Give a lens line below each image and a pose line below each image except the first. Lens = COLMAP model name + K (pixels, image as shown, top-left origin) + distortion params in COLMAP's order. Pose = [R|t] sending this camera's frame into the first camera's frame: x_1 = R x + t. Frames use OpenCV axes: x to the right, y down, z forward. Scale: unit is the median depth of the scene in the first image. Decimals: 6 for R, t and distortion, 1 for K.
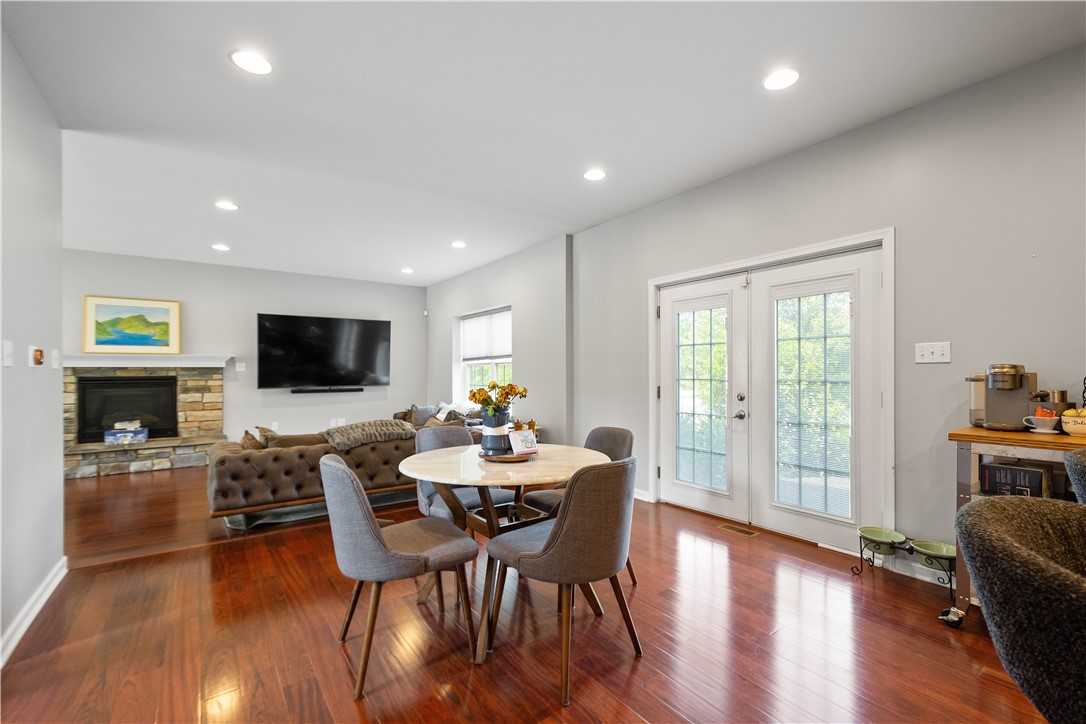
lens RADIAL K [[472.0, 0, 544.8], [0, 472.0, 375.7], [0, 0, 1]] dist [0.005867, -0.000753]
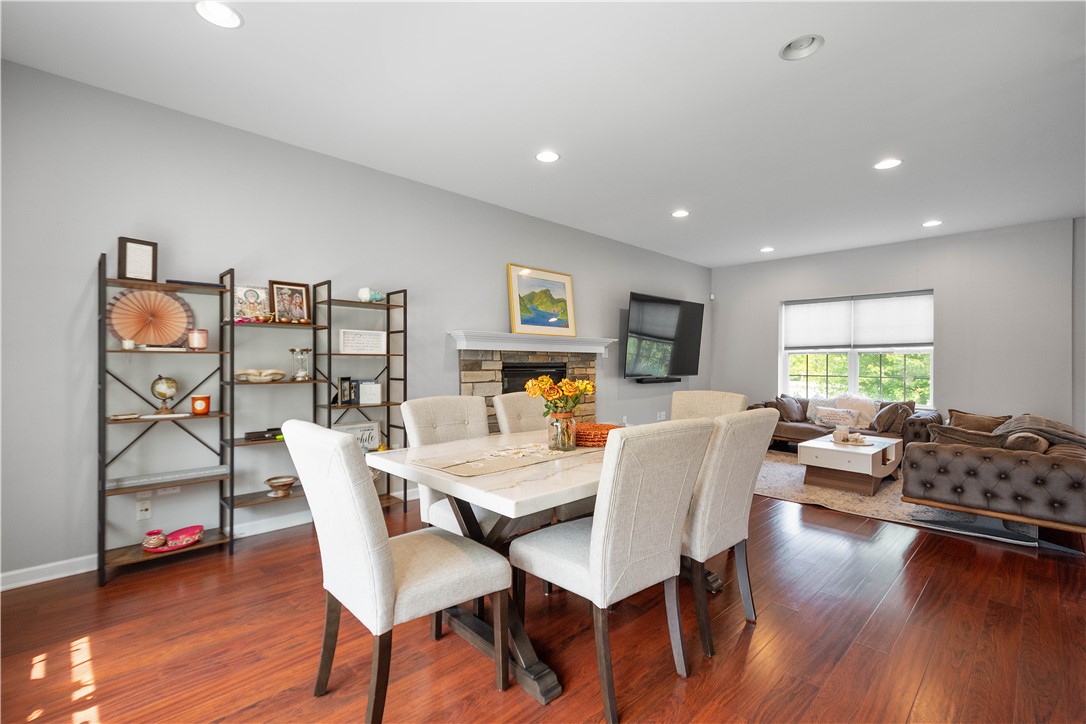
lens RADIAL K [[493.5, 0, 543.0], [0, 493.5, 362.0], [0, 0, 1]] dist [0.028731, -0.000099]
pose [[0.988887, 0.009057, 0.148396, -0.980409], [-0.007872, 0.999932, -0.008566, 0.007388], [-0.148463, 0.007302, 0.988891, 0.137911]]
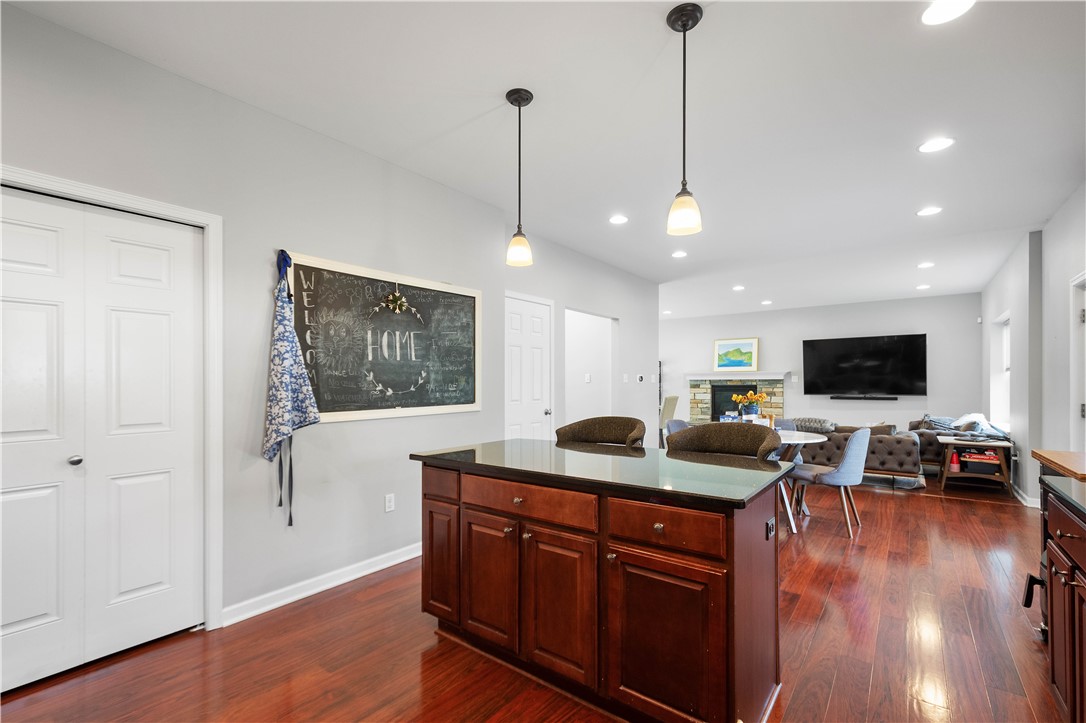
lens RADIAL K [[472.0, 0, 544.8], [0, 472.0, 375.2], [0, 0, 1]] dist [0.005867, -0.000753]
pose [[0.276173, -0.010091, -0.961055, 0.560110], [-0.004712, 0.999919, -0.011853, -0.010032], [0.961096, 0.007802, 0.276103, -0.118688]]
